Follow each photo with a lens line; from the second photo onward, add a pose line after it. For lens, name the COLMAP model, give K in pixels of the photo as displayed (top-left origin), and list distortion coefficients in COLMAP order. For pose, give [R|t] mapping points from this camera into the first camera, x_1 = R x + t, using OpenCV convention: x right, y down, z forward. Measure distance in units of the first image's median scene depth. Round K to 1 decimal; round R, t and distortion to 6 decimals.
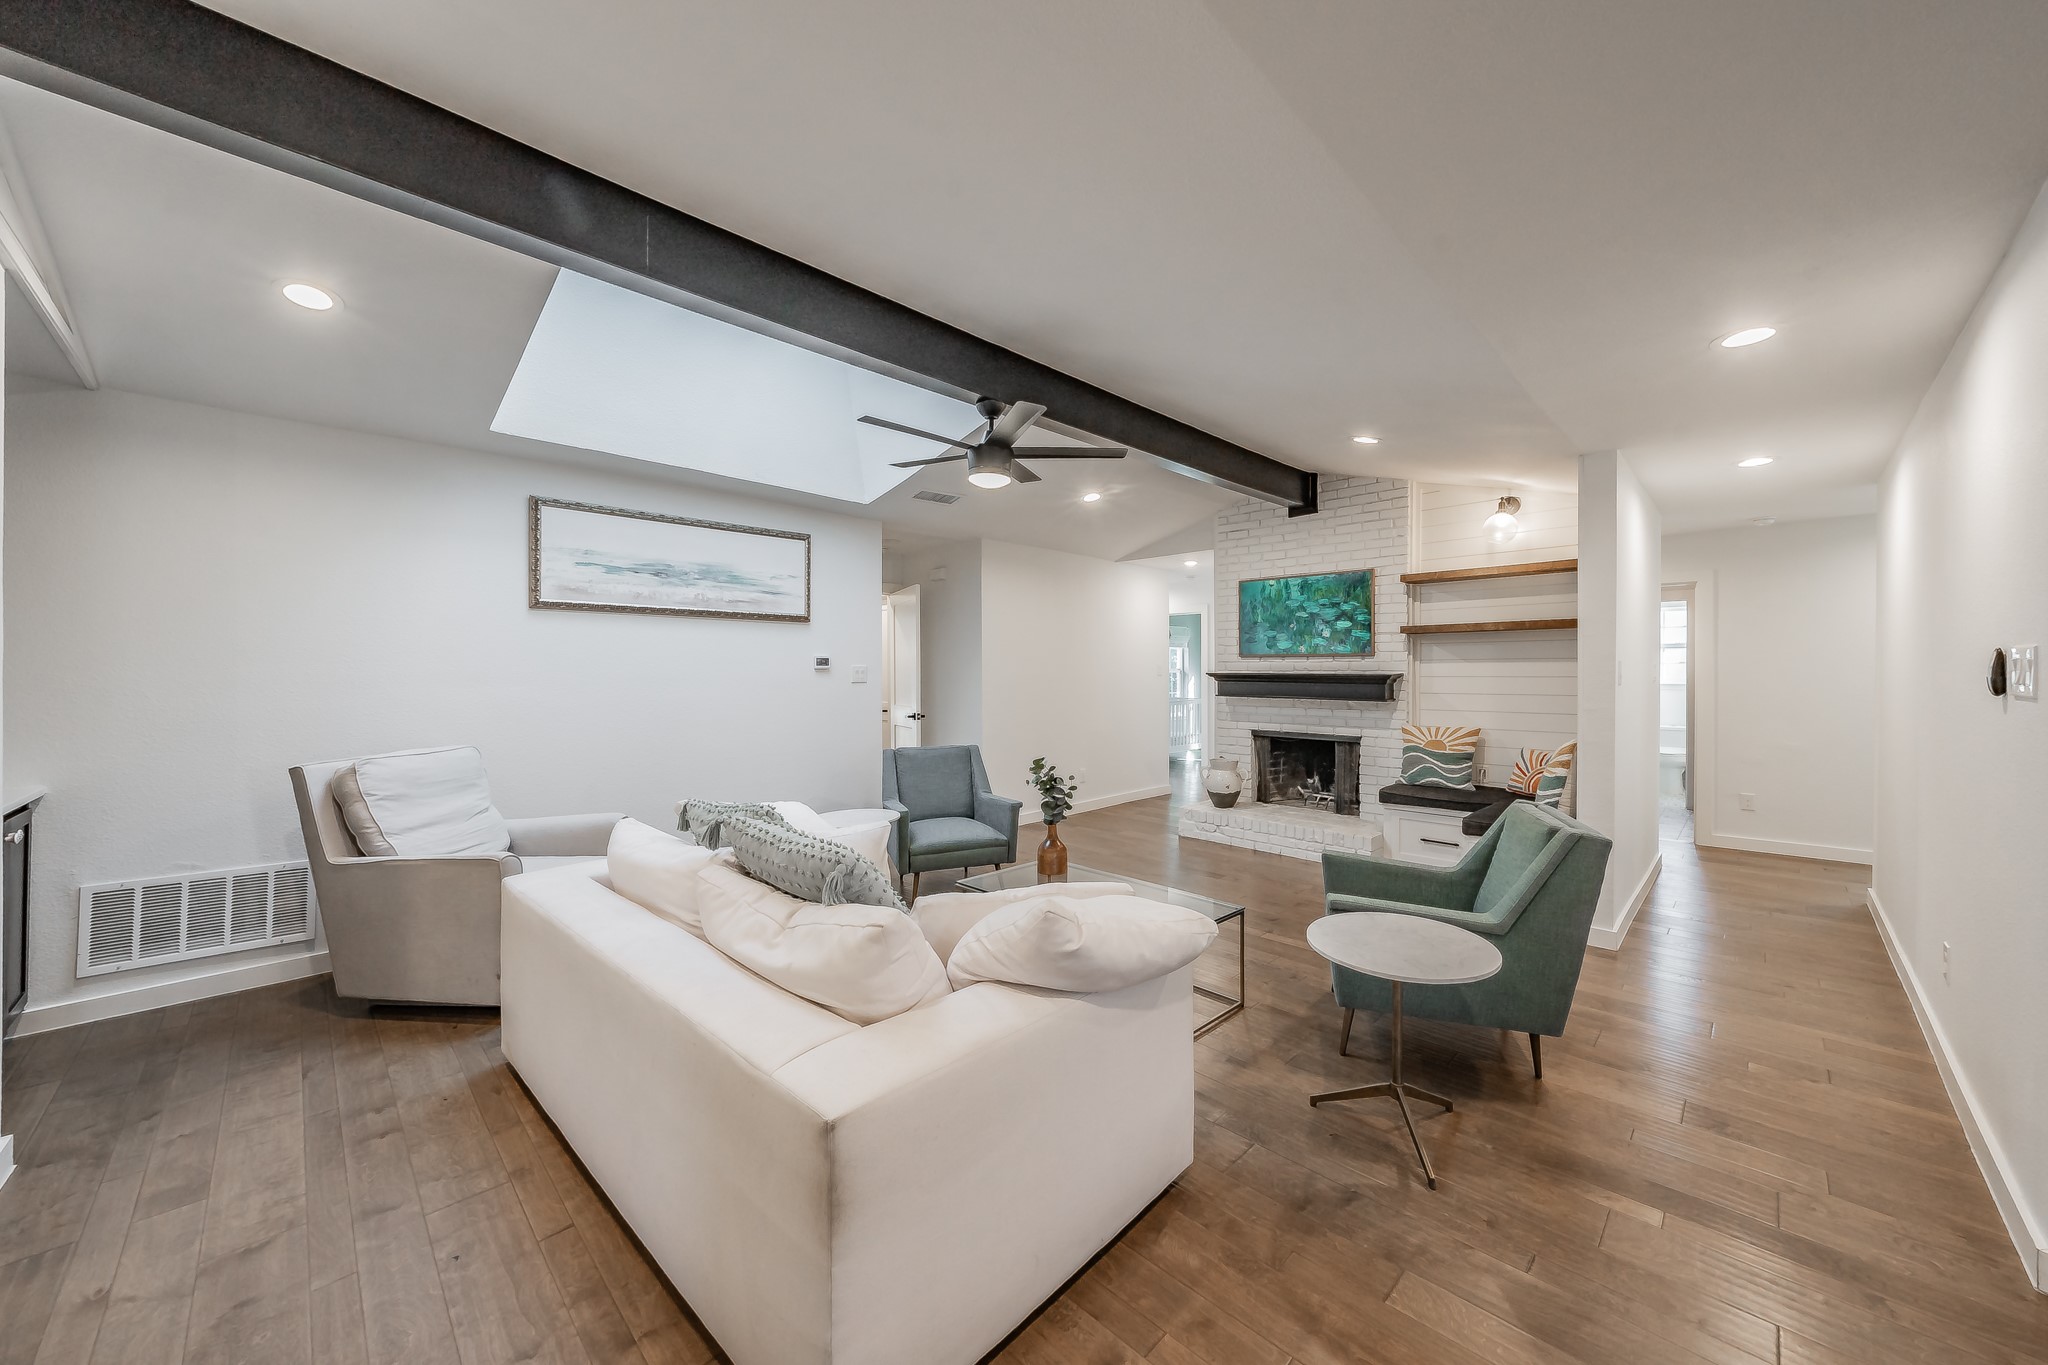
lens RADIAL K [[746.7, 0, 1074.3], [0, 746.7, 663.4], [0, 0, 1]] dist [0.003450, -0.000016]
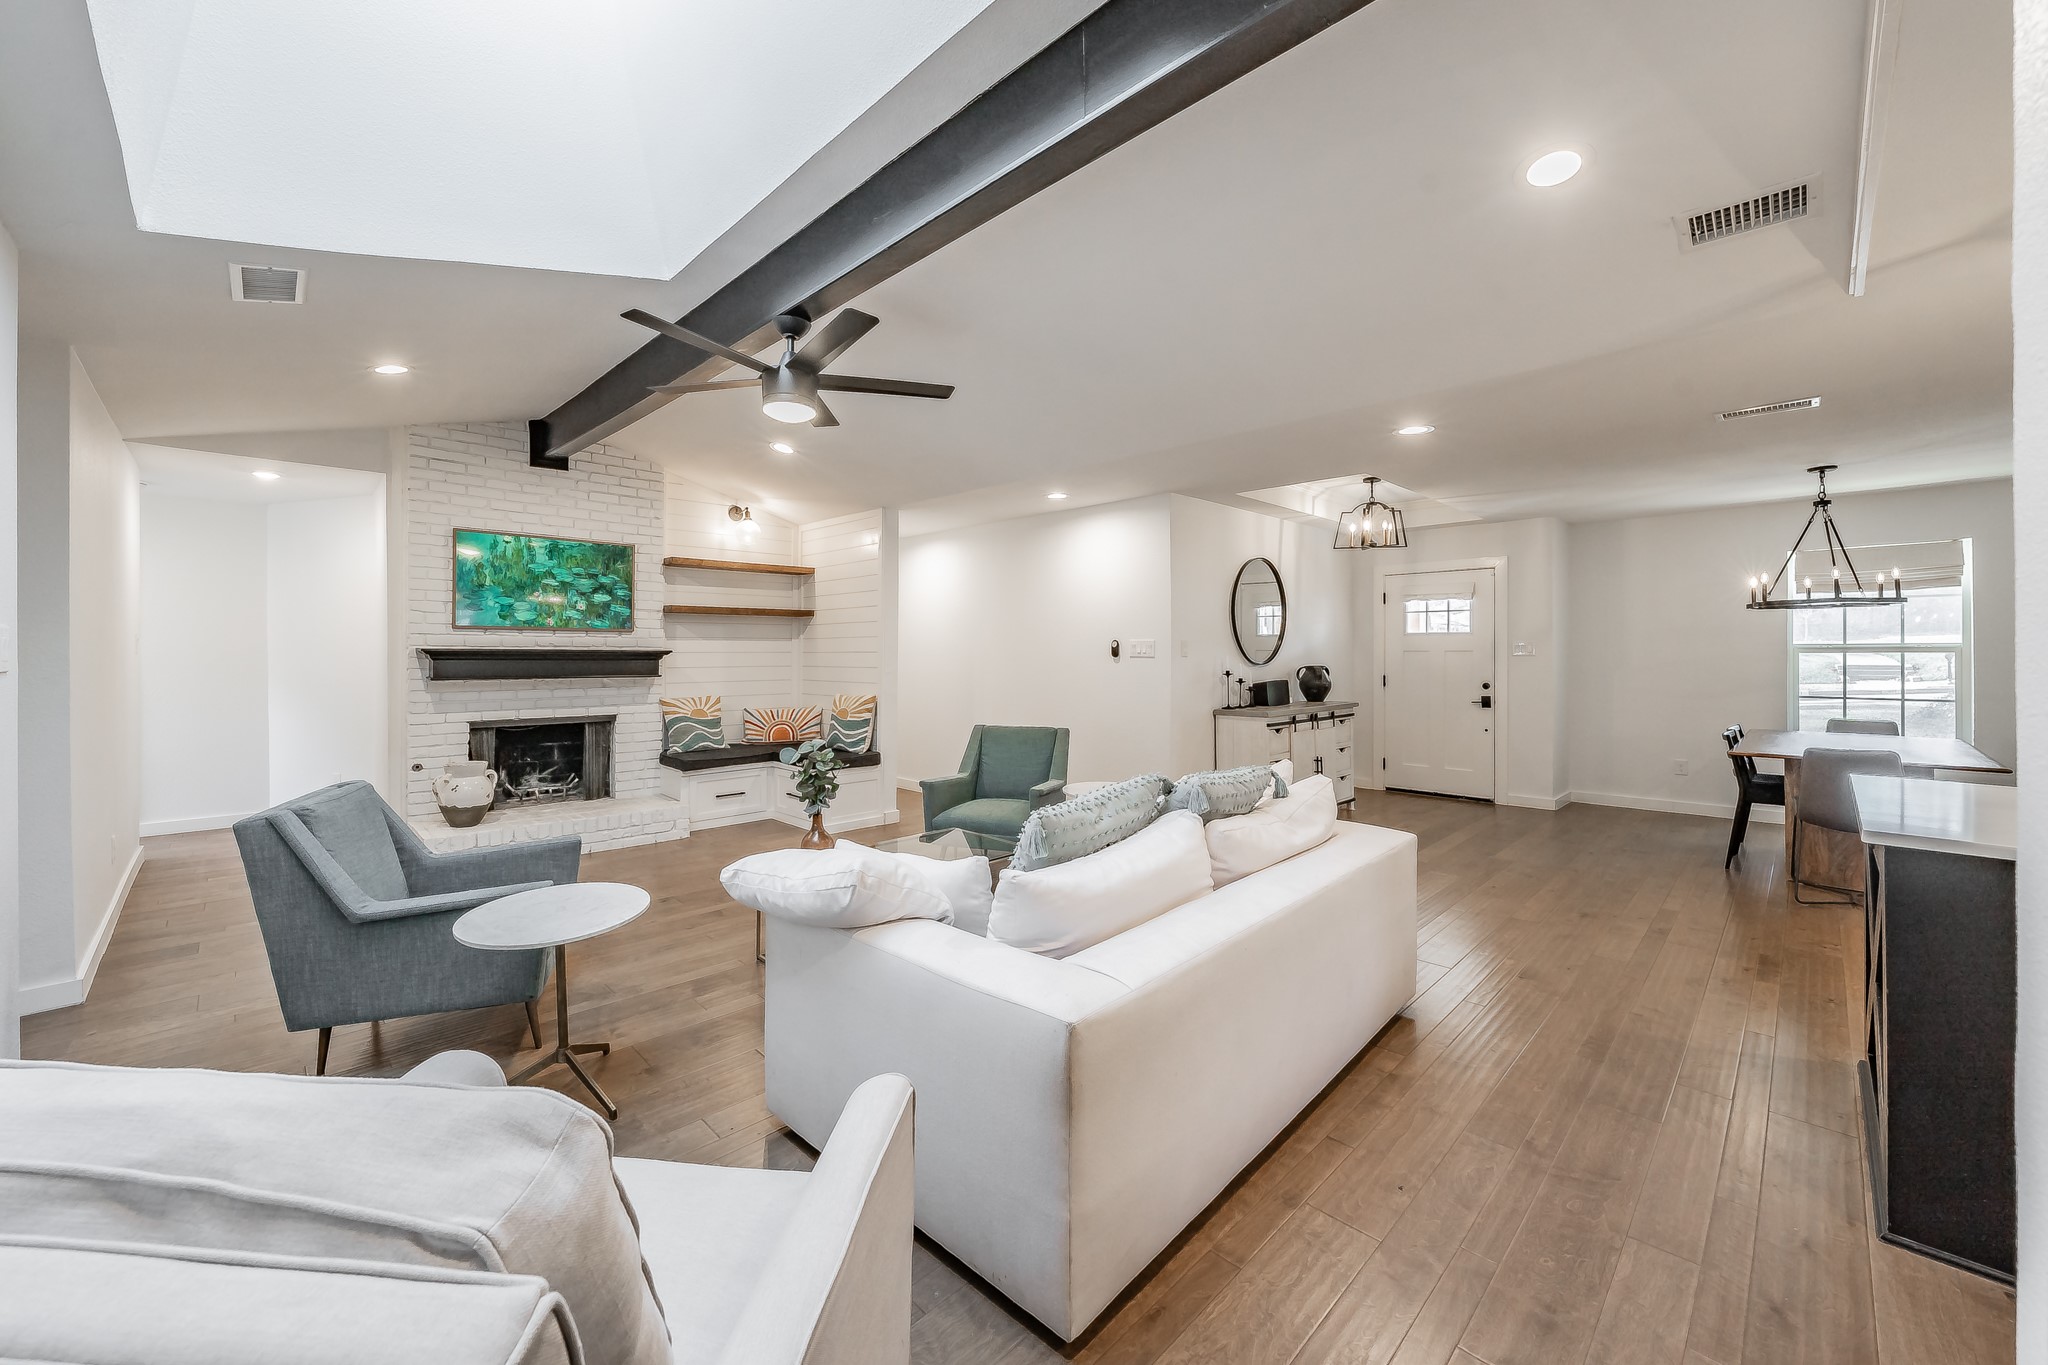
lens RADIAL K [[789.0, 0, 961.3], [0, 789.0, 655.2], [0, 0, 1]] dist [-0.001935, 0.000158]
pose [[0.066814, -0.005436, 0.997751, -0.605719], [-0.013227, 0.999892, 0.006334, 0.008059], [-0.997678, -0.013620, 0.066735, 0.475750]]
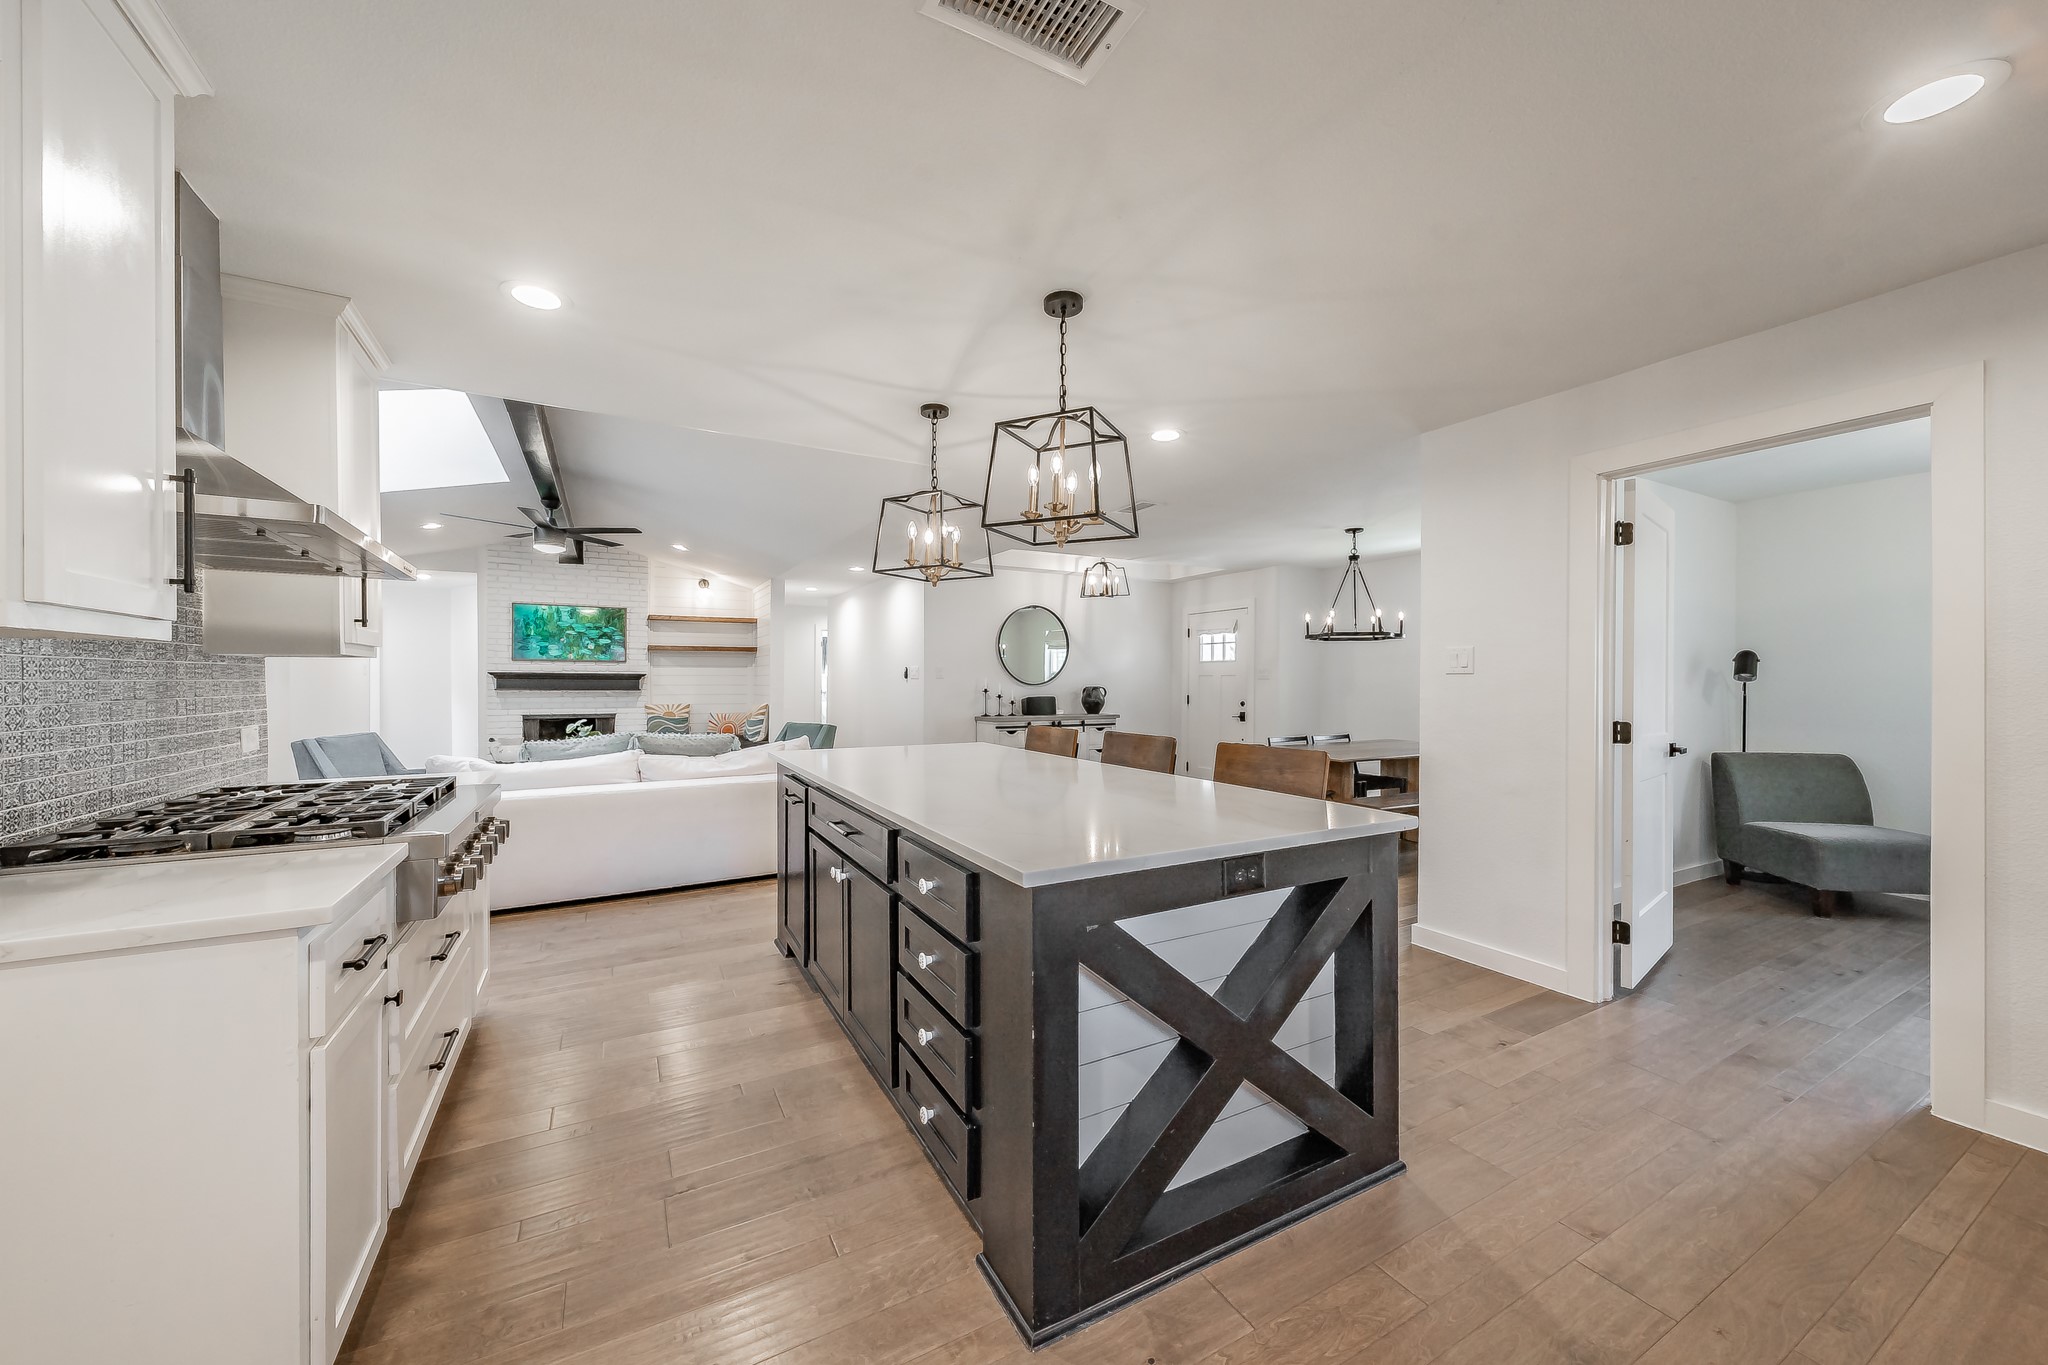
lens RADIAL K [[731.9, 0, 997.3], [0, 731.9, 684.2], [0, 0, 1]] dist [-0.000403, -0.000327]
pose [[0.322580, -0.006888, 0.946517, -0.803618], [-0.014913, 0.999812, 0.012358, 0.005298], [-0.946425, -0.018102, 0.322417, -0.252474]]
